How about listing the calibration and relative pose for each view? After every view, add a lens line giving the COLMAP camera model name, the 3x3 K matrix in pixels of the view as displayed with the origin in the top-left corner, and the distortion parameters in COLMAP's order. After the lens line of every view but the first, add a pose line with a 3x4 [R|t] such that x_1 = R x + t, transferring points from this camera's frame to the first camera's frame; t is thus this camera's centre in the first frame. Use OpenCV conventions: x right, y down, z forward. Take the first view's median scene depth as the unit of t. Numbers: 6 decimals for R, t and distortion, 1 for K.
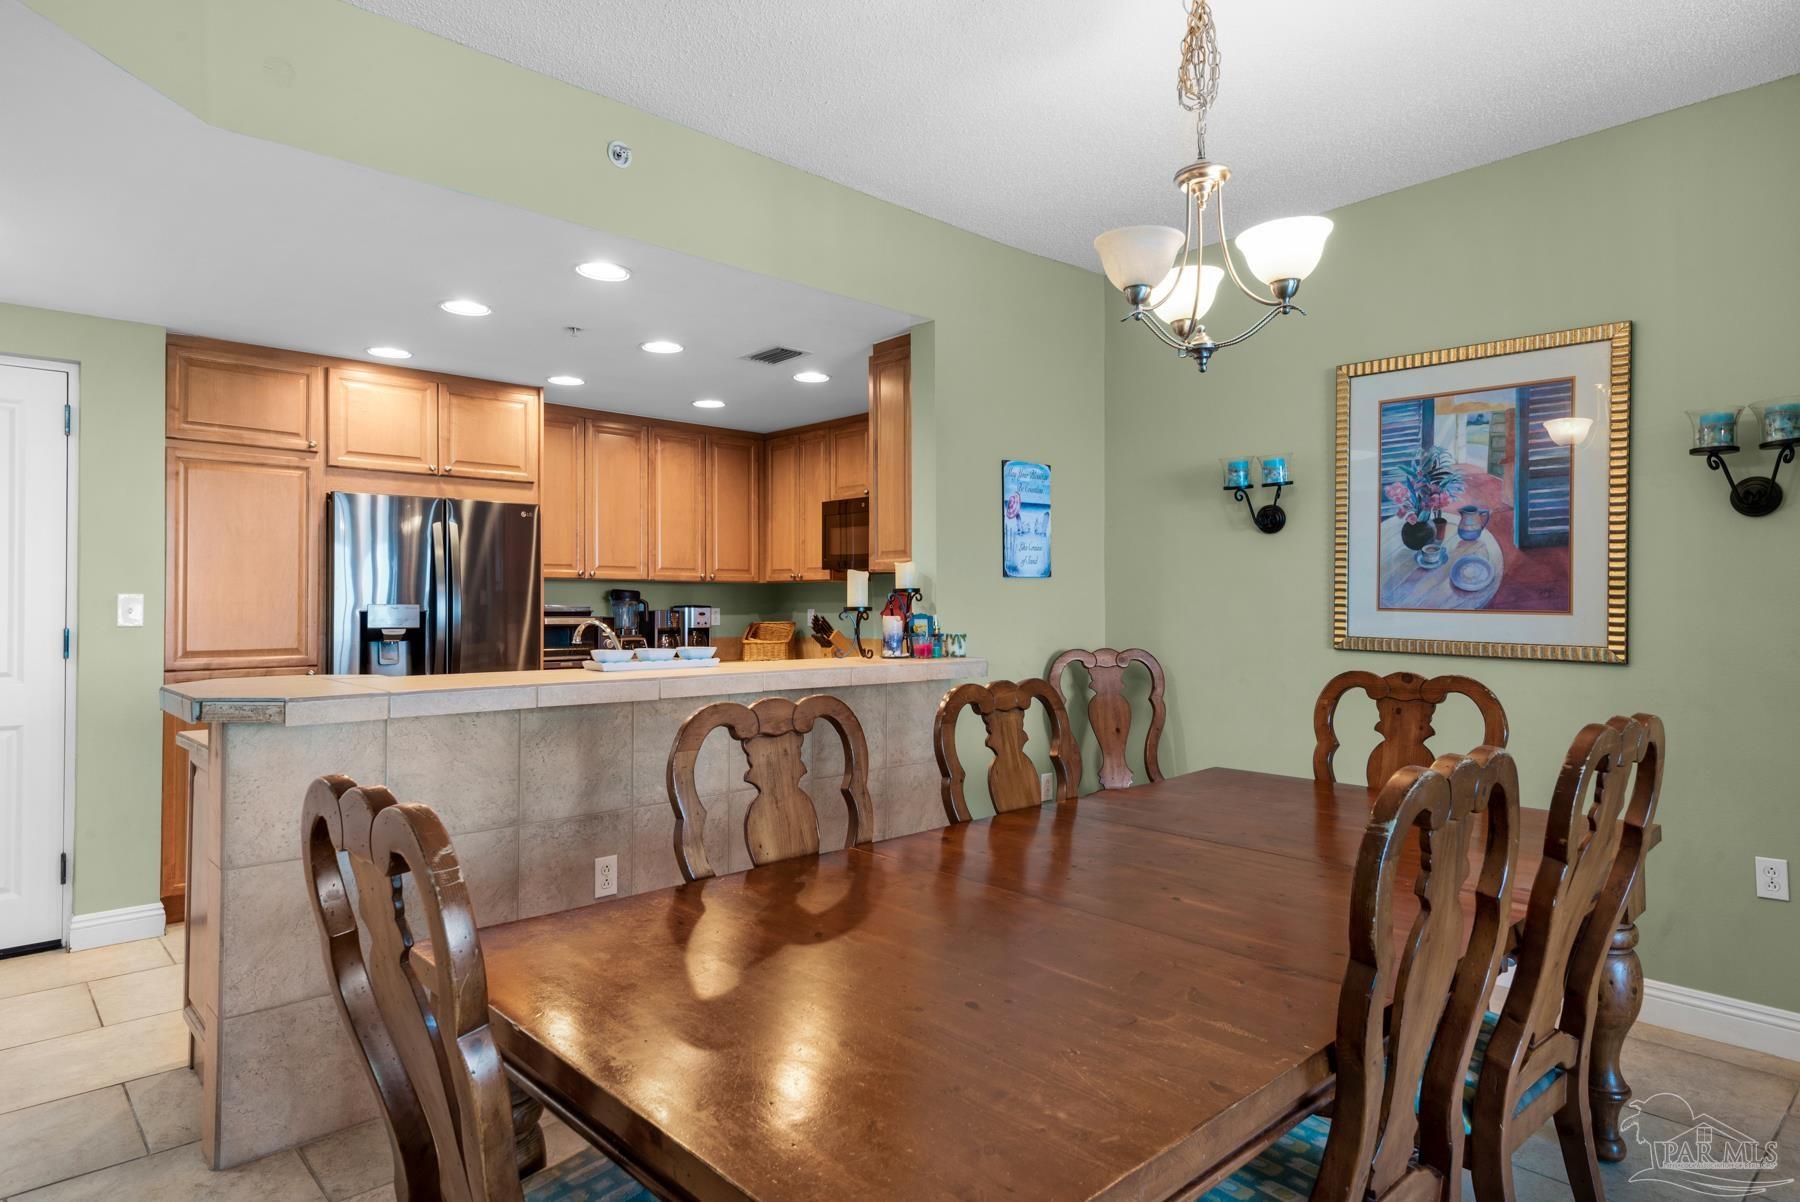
lens RADIAL K [[1024.8, 0, 900.9], [0, 1024.8, 589.6], [0, 0, 1]] dist [-0.003580, 0.000277]
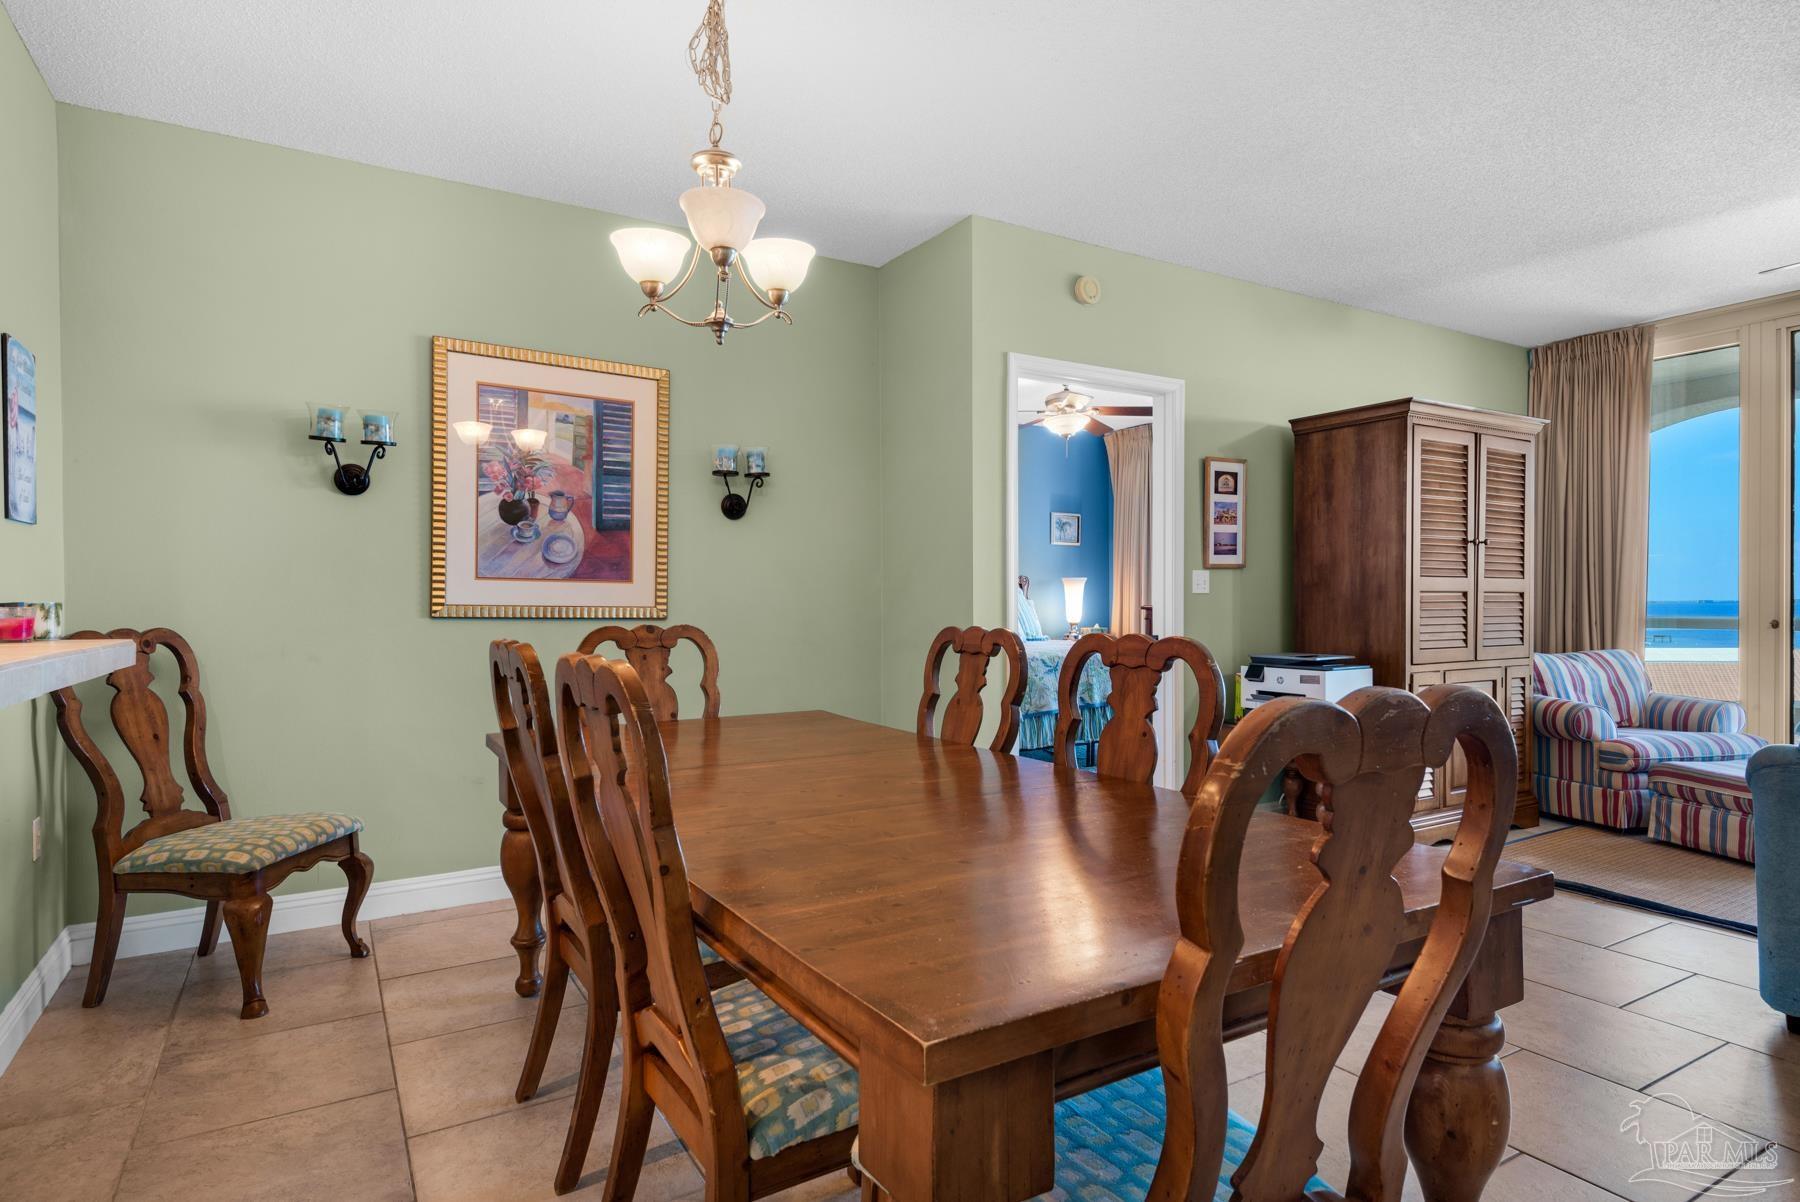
lens RADIAL K [[939.4, 0, 900.1], [0, 939.4, 616.6], [0, 0, 1]] dist [0.006913, 0.000323]
pose [[0.174629, -0.018517, 0.984460, -0.440182], [-0.008706, 0.999755, 0.020349, 0.037202], [-0.984596, -0.012124, 0.174425, 0.416984]]
